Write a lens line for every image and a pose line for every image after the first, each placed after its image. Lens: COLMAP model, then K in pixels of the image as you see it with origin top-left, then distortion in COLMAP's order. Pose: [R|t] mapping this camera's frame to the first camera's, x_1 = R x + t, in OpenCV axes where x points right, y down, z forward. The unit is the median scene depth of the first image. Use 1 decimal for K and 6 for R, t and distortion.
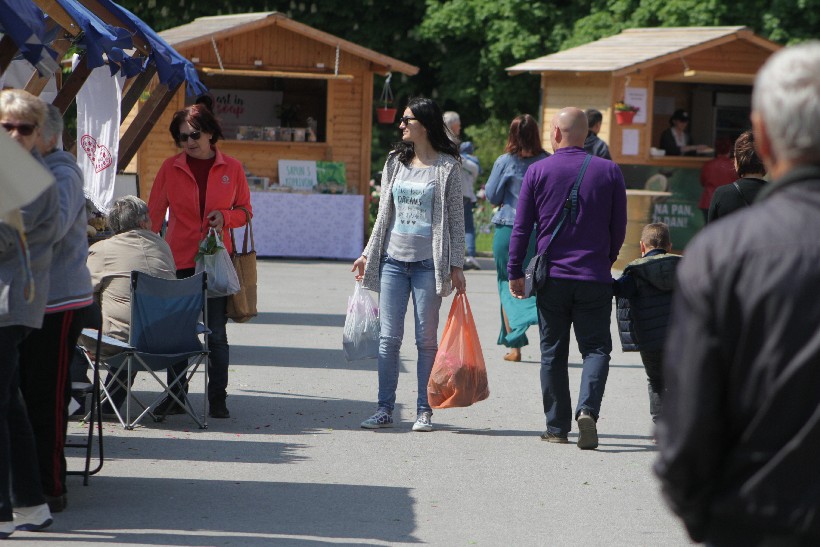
lens RADIAL K [[4779.8, 0, 410.0], [0, 4779.8, 273.5], [0, 0, 1]] dist [-0.275778, 0.000000]
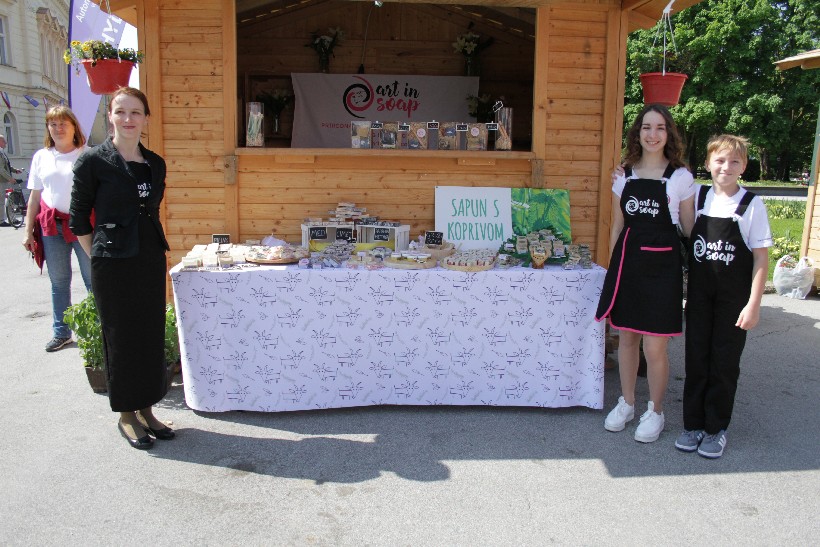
lens RADIAL K [[673.3, 0, 410.4], [0, 673.3, 273.5], [0, 0, 1]] dist [-0.139150, 0.099514]
pose [[0.966062, 0.028870, -0.256691, -0.011440], [0.009018, 0.989359, 0.145213, -0.024989], [0.258152, -0.142599, 0.955522, 0.927633]]
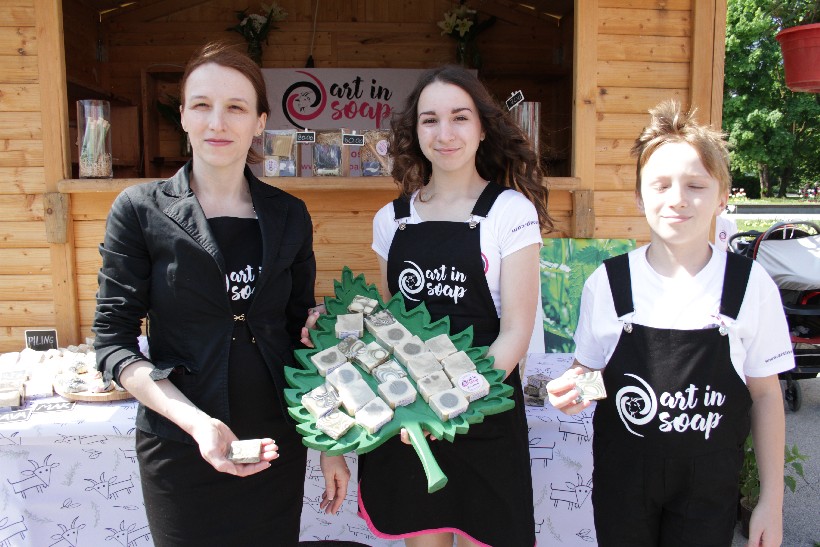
lens RADIAL K [[673.3, 0, 412.3], [0, 673.3, 279.1], [0, 0, 1]] dist [-0.139150, 0.099514]
pose [[0.969055, 0.006479, -0.246760, -0.017015], [0.024257, 0.992318, 0.121315, -0.026353], [0.245651, -0.123547, 0.961453, 0.957383]]
